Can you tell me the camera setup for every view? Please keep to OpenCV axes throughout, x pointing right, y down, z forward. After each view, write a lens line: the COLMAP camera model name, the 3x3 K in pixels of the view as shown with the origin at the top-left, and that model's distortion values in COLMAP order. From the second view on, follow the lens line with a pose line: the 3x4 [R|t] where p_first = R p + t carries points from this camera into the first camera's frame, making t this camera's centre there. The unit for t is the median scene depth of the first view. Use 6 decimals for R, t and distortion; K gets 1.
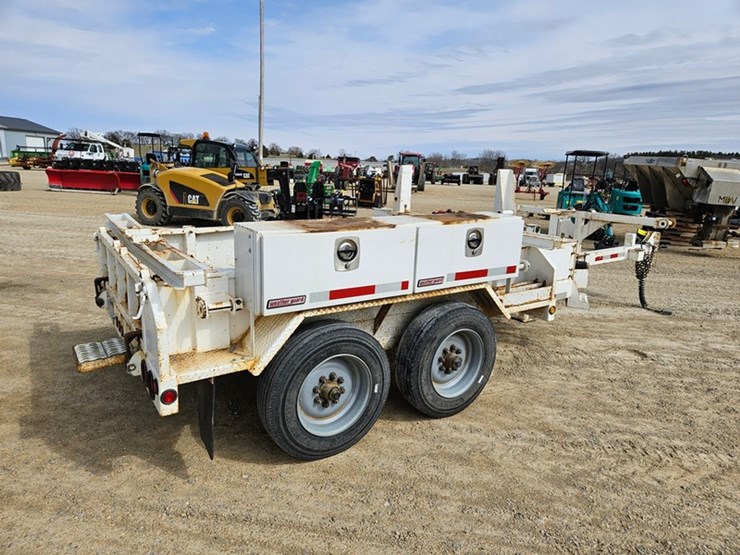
lens RADIAL K [[486.9, 0, 372.4], [0, 486.9, 277.2], [0, 0, 1]] dist [0.081413, -0.062975]
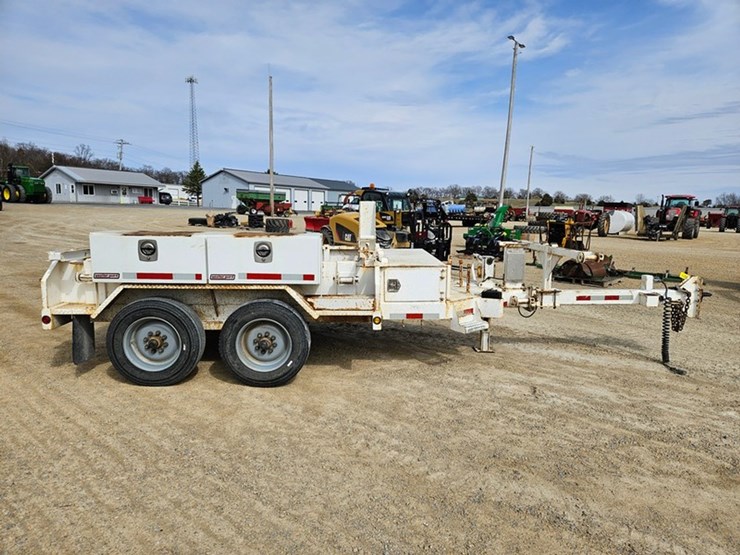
lens RADIAL K [[486.9, 0, 372.4], [0, 486.9, 277.2], [0, 0, 1]] dist [0.081413, -0.062975]
pose [[0.848453, 0.058764, -0.525999, 0.767035], [-0.109532, 0.991798, -0.065875, 0.034697], [0.517814, 0.113505, 0.847930, 0.013808]]
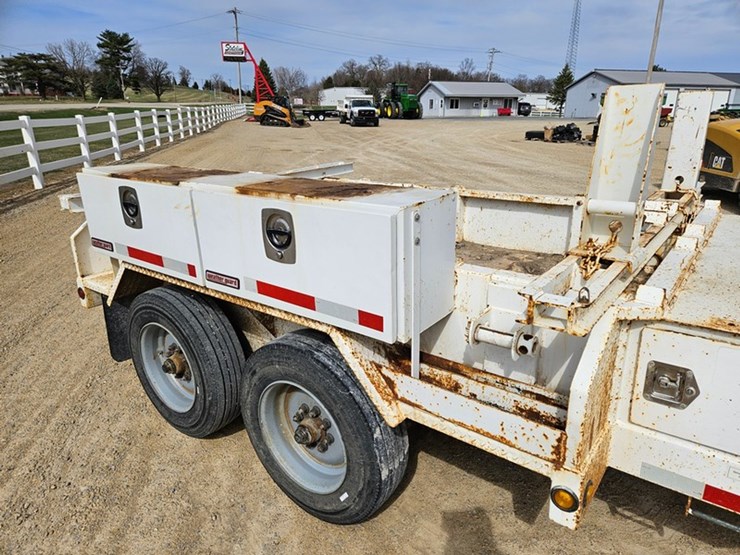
lens RADIAL K [[488.8, 0, 377.7], [0, 488.8, 288.4], [0, 0, 1]] dist [0.080816, -0.065998]
pose [[0.322270, 0.280497, -0.904137, 0.483658], [-0.195531, 0.954221, 0.226340, -0.103689], [0.926234, 0.103844, 0.362362, 0.594367]]
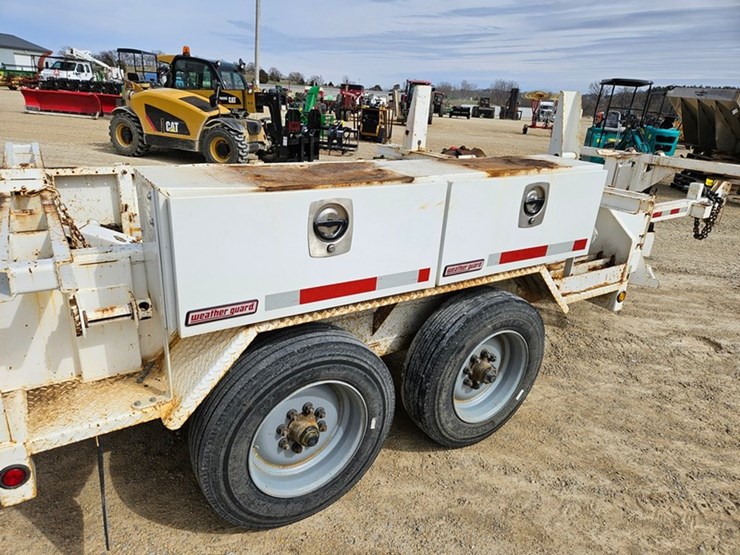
lens RADIAL K [[486.5, 0, 362.0], [0, 486.5, 280.3], [0, 0, 1]] dist [0.082612, -0.063516]
pose [[0.999358, 0.030388, -0.018972, -0.000719], [-0.027546, 0.990412, 0.135367, -0.035723], [0.022904, -0.134758, 0.990614, 0.222782]]
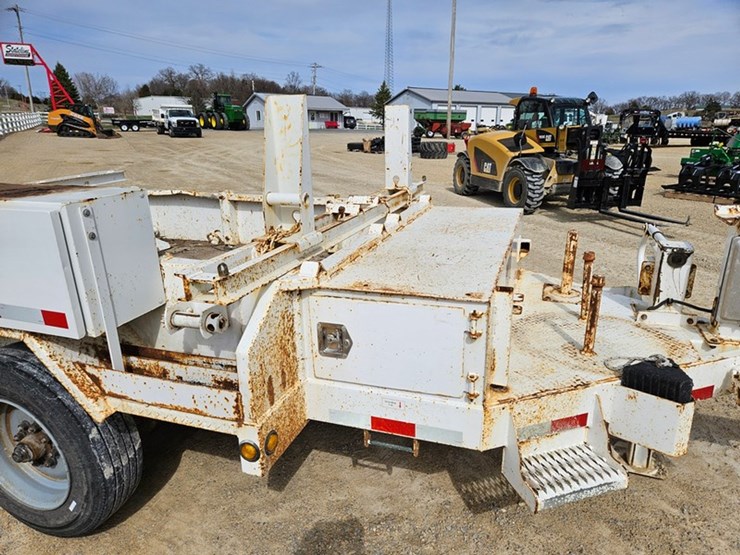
lens RADIAL K [[488.8, 0, 377.7], [0, 488.8, 288.4], [0, 0, 1]] dist [0.080816, -0.065998]
pose [[0.601769, 0.214644, -0.769287, 0.571445], [-0.153827, 0.976324, 0.152080, -0.111676], [0.783716, 0.026820, 0.620540, 0.670037]]
